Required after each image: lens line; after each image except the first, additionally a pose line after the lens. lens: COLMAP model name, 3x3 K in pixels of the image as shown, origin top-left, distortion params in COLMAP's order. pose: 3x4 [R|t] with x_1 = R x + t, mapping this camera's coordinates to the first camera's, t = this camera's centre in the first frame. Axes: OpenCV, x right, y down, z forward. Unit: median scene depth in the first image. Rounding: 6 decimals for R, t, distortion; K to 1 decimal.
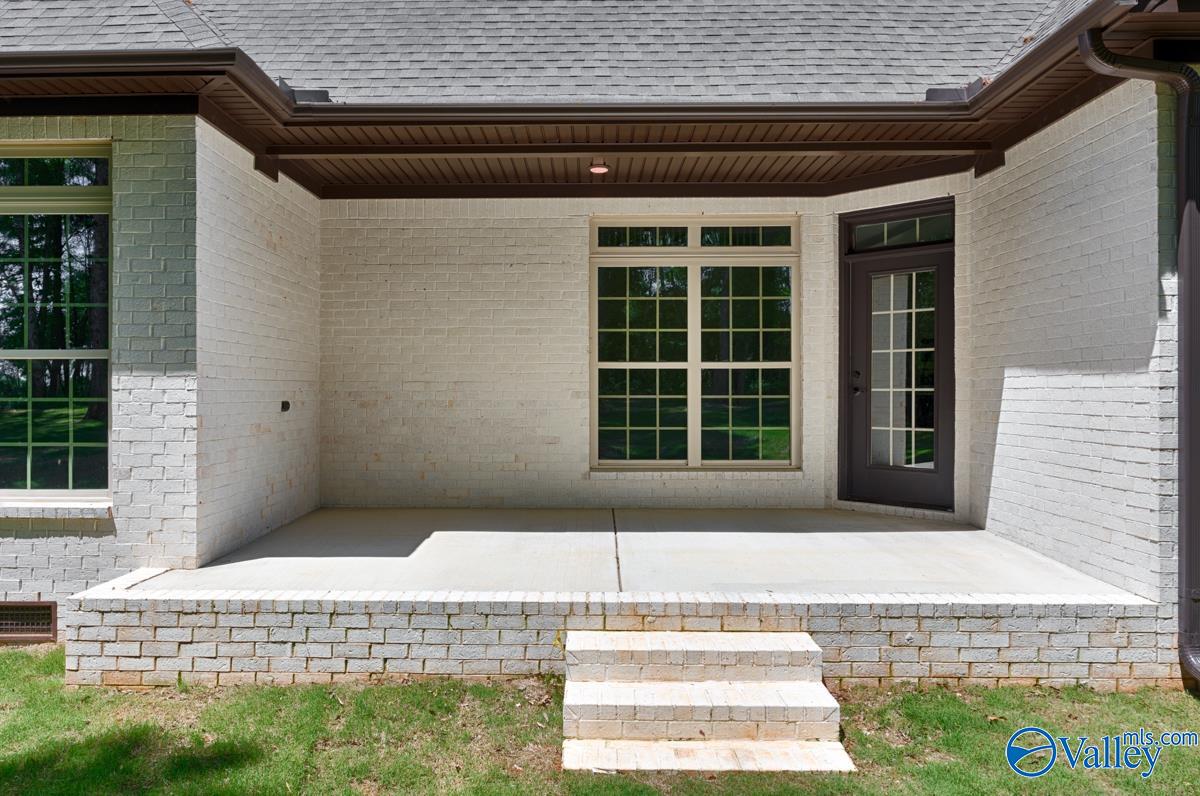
lens RADIAL K [[843.4, 0, 597.6], [0, 843.4, 399.3], [0, 0, 1]] dist [0.009547, 0.001152]
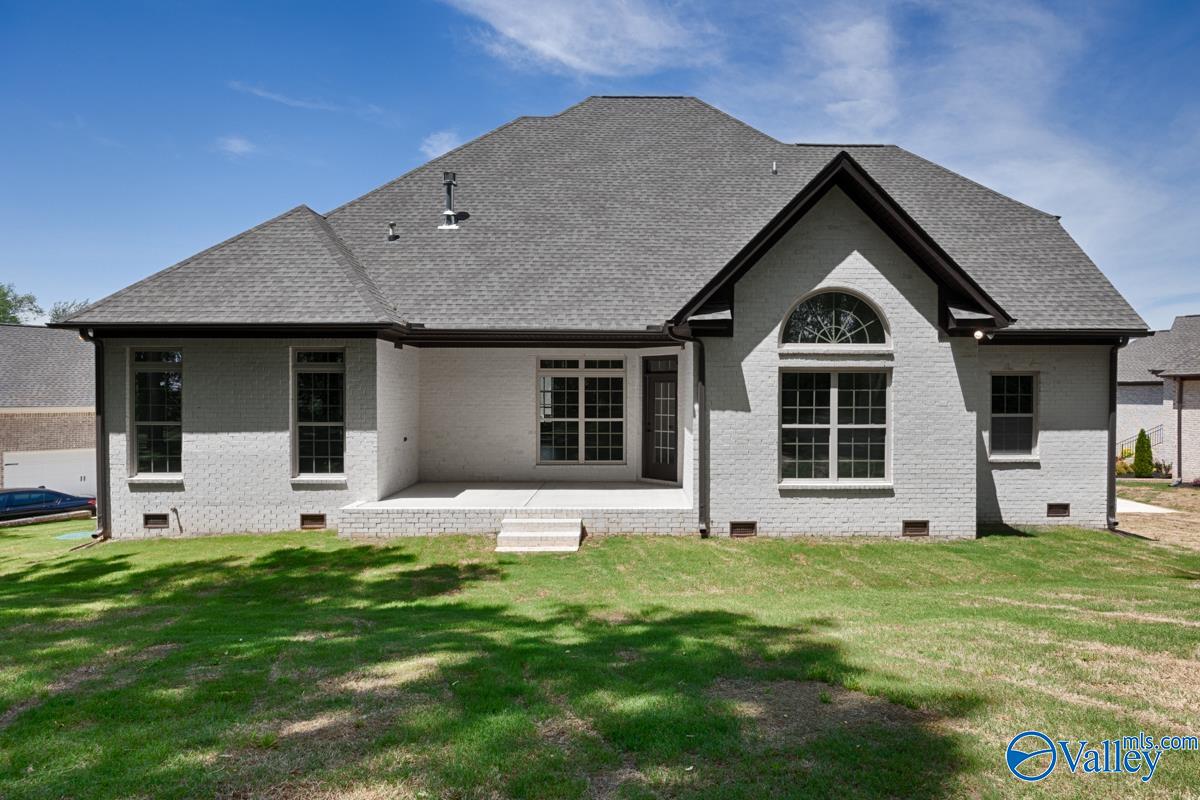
lens RADIAL K [[649.8, 0, 643.8], [0, 649.8, 412.0], [0, 0, 1]] dist [-0.000875, -0.000179]
pose [[0.999424, 0.001412, 0.033901, 0.268454], [-0.001754, 0.999948, 0.010045, -0.095217], [-0.033885, -0.010098, 0.999375, -0.946481]]
